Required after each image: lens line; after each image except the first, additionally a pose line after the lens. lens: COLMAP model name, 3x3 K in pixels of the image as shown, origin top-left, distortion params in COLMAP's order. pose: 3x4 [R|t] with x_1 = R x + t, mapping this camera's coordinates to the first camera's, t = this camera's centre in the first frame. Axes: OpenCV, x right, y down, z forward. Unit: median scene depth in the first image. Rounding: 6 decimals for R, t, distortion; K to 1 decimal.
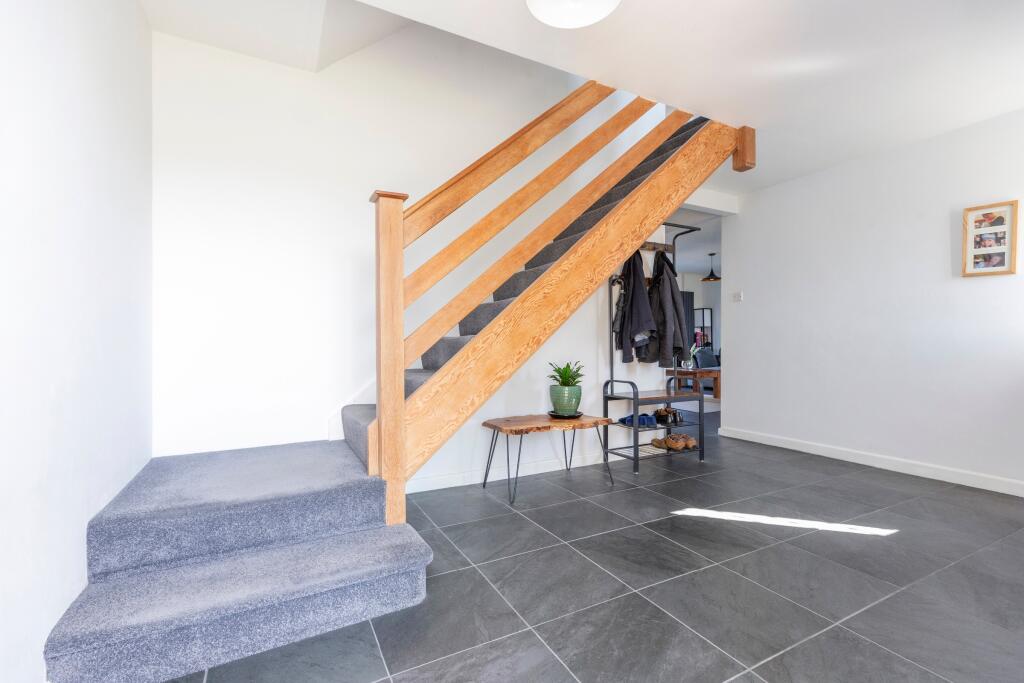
lens RADIAL K [[462.9, 0, 507.8], [0, 462.9, 338.4], [0, 0, 1]] dist [-0.000330, 0.000871]
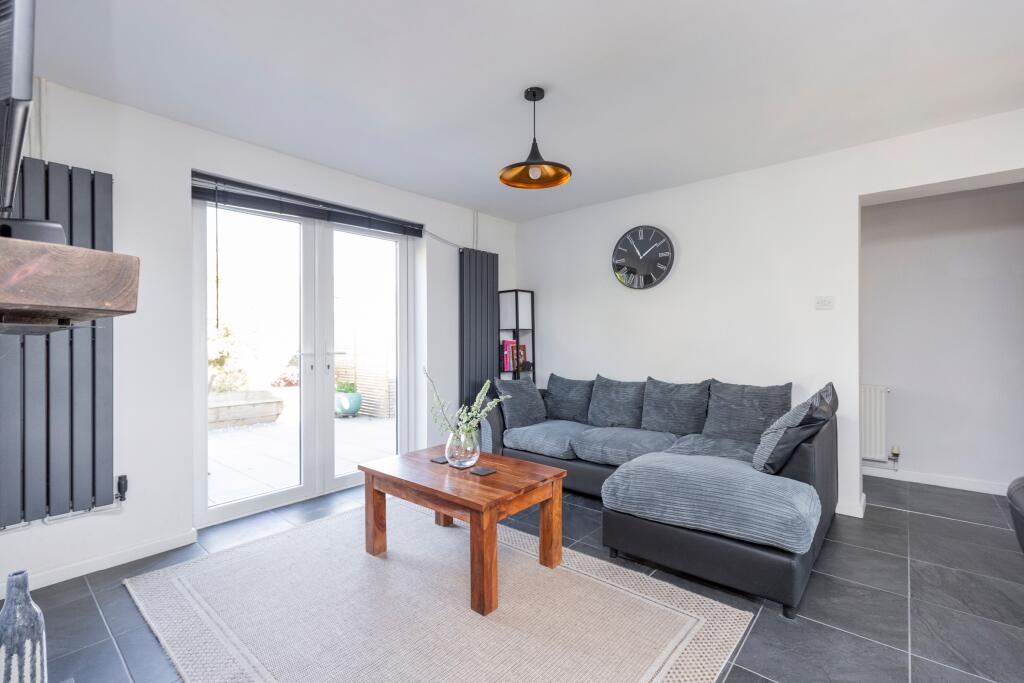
lens RADIAL K [[462.9, 0, 507.0], [0, 462.9, 337.7], [0, 0, 1]] dist [-0.000330, 0.000871]
pose [[0.934839, 0.003680, 0.355053, 0.245279], [-0.001940, 0.999984, -0.005257, -0.013824], [-0.355067, 0.004226, 0.934831, 0.562496]]
